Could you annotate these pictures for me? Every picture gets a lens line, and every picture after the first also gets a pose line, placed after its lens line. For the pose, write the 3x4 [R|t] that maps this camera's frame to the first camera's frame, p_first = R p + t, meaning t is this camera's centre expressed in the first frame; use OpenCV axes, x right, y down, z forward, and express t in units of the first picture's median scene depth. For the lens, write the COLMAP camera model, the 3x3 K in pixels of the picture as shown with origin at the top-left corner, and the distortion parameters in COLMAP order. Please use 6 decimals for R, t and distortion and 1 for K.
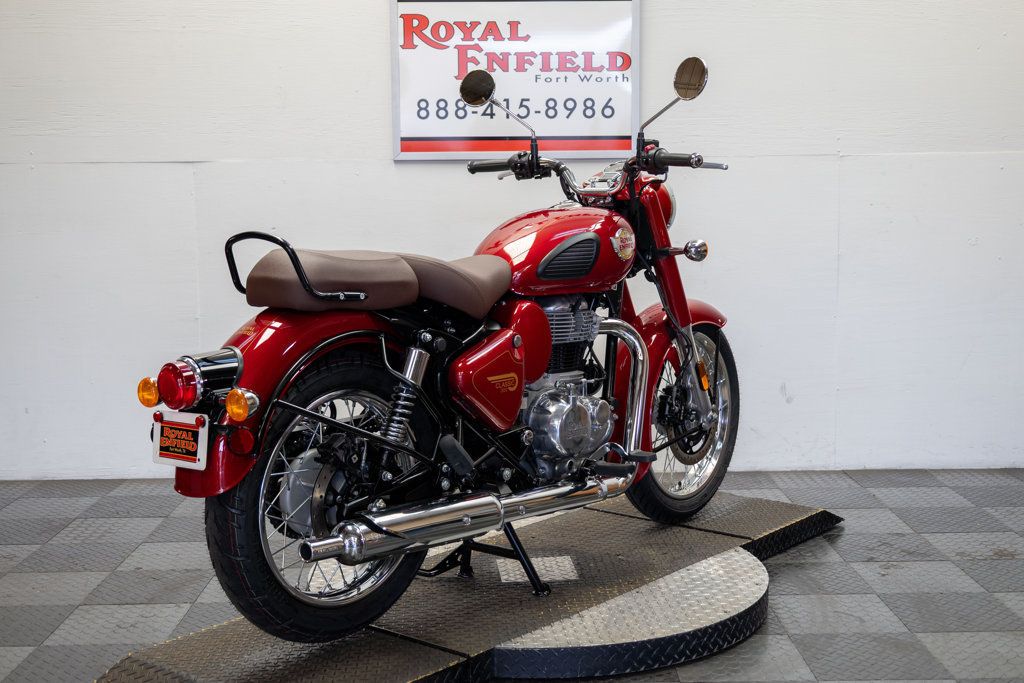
lens RADIAL K [[1344.6, 0, 515.8], [0, 1344.6, 346.4], [0, 0, 1]] dist [0.009214, 0.000000]
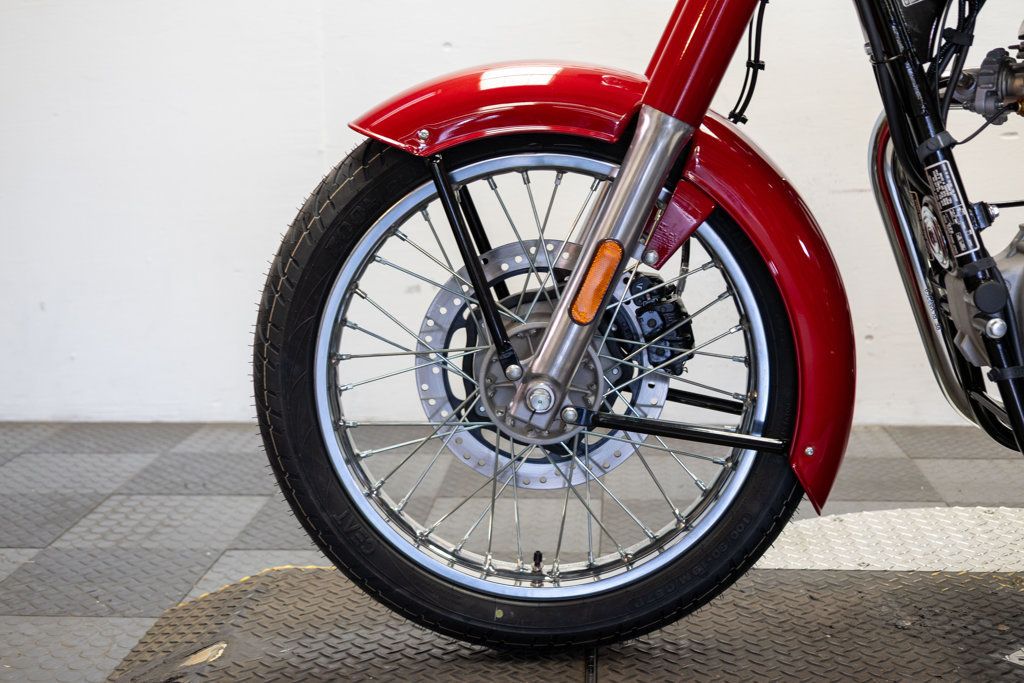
lens RADIAL K [[1444.5, 0, 510.0], [0, 1444.5, 337.6], [0, 0, 1]] dist [0.009729, 0.000000]
pose [[0.996122, 0.009800, -0.087436, -0.102064], [-0.005847, 0.998954, 0.045343, 0.032060], [0.087789, -0.044656, 0.995138, 0.387906]]
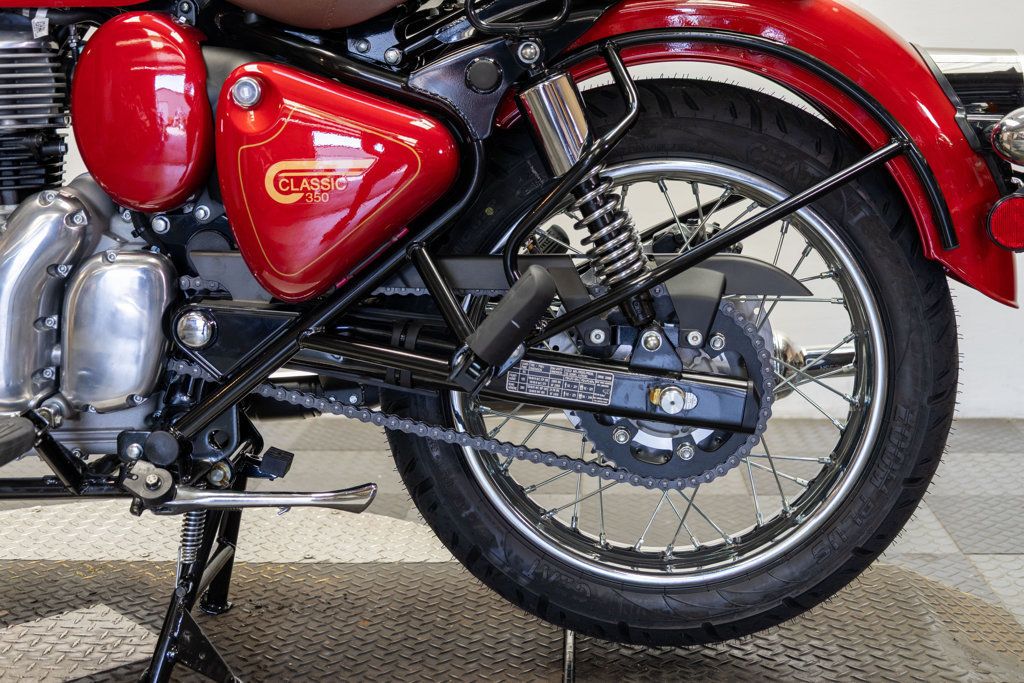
lens RADIAL K [[1444.5, 0, 512.7], [0, 1444.5, 334.7], [0, 0, 1]] dist [0.009729, 0.000000]
pose [[0.997115, 0.012469, -0.074868, 0.145114], [-0.008395, 0.998479, 0.054482, 0.025021], [0.075433, -0.053696, 0.995704, 0.388472]]
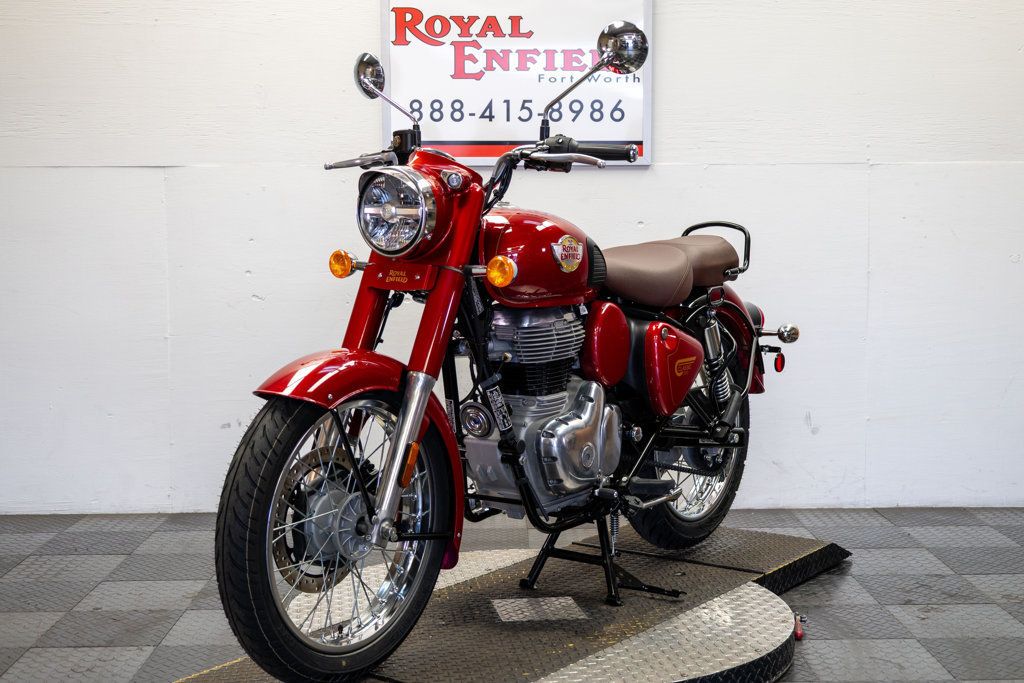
lens RADIAL K [[1444.5, 0, 518.3], [0, 1444.5, 344.6], [0, 0, 1]] dist [0.009729, 0.000000]
pose [[0.999975, 0.005179, 0.004826, -0.003069], [-0.005028, 0.999512, -0.030838, 0.013256], [-0.004984, 0.030813, 0.999513, 0.019574]]
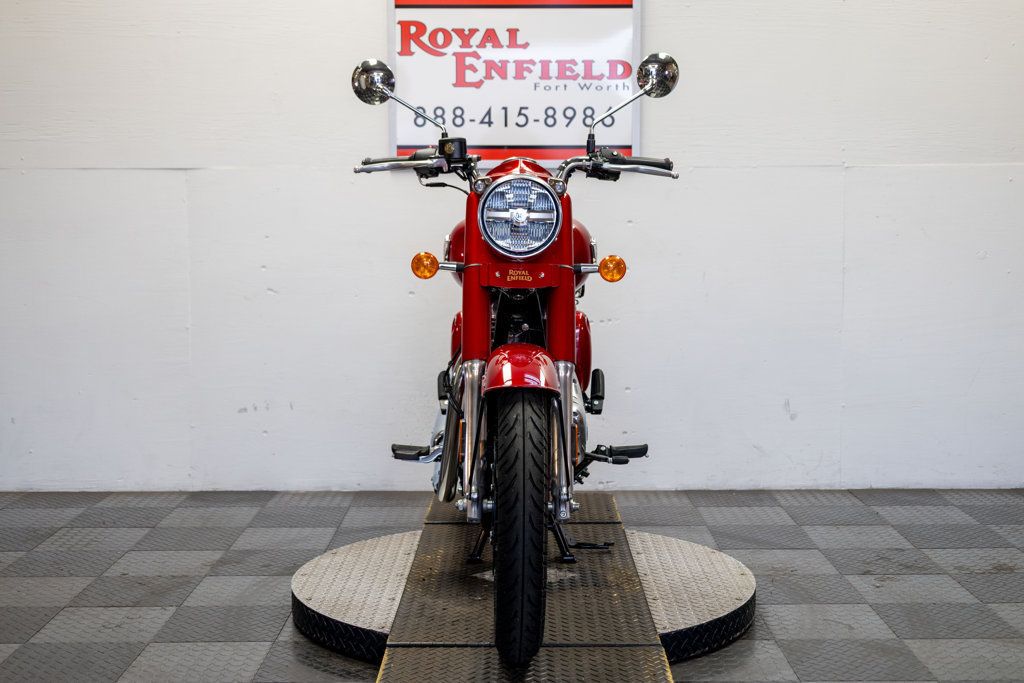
lens RADIAL K [[1444.5, 0, 513.7], [0, 1444.5, 338.7], [0, 0, 1]] dist [0.009729, 0.000000]
pose [[0.999903, 0.007890, -0.011521, 0.013185], [-0.008228, 0.999527, -0.029626, 0.016721], [0.011282, 0.029718, 0.999495, -0.051132]]
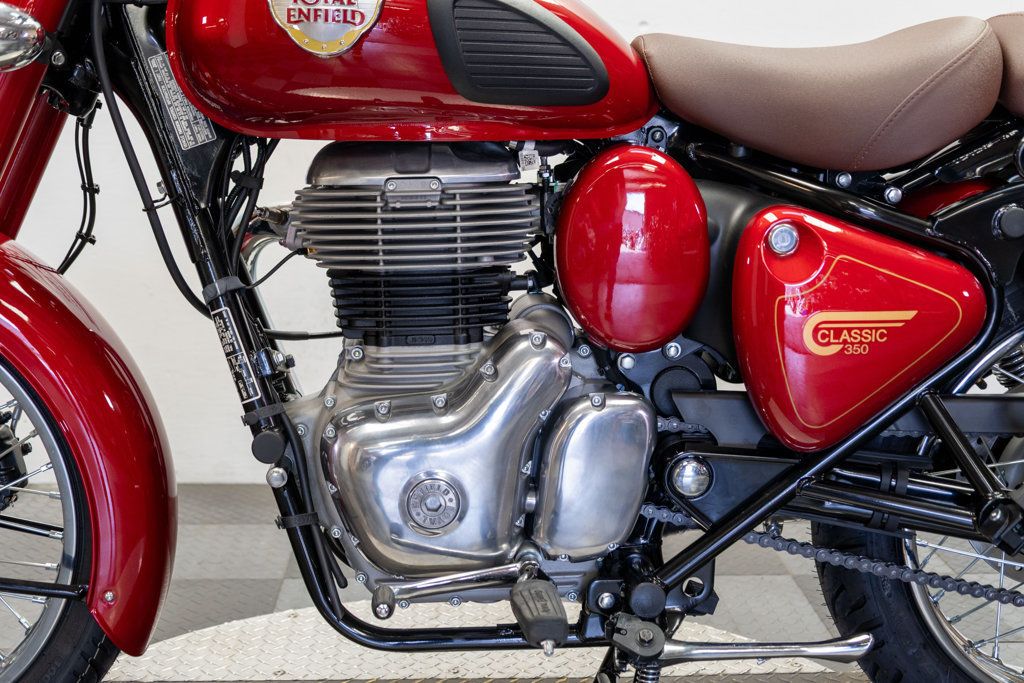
lens RADIAL K [[1444.5, 0, 517.5], [0, 1444.5, 338.9], [0, 0, 1]] dist [0.009729, 0.000000]
pose [[0.998997, 0.012881, 0.042875, 0.008367], [-0.015461, 0.998054, 0.060410, -0.003902], [-0.042014, -0.061012, 0.997252, 0.398588]]
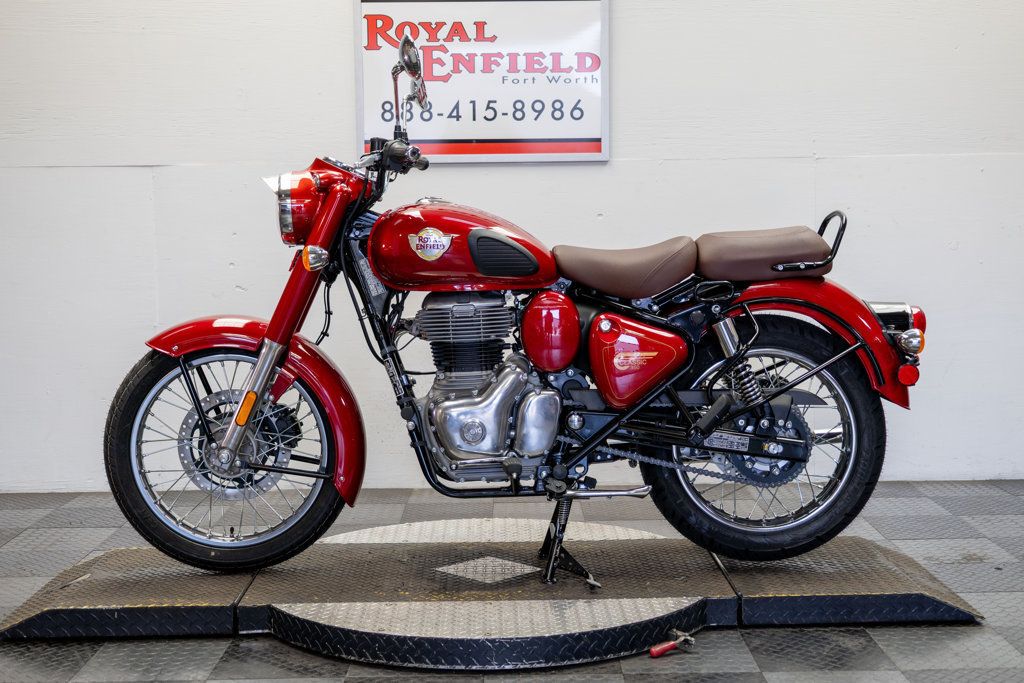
lens RADIAL K [[1444.5, 0, 516.8], [0, 1444.5, 342.8], [0, 0, 1]] dist [0.009729, 0.000000]
pose [[0.999984, -0.001834, -0.005313, 0.030388], [0.001681, 0.999588, -0.028660, 0.022005], [0.005363, 0.028651, 0.999575, -0.043895]]
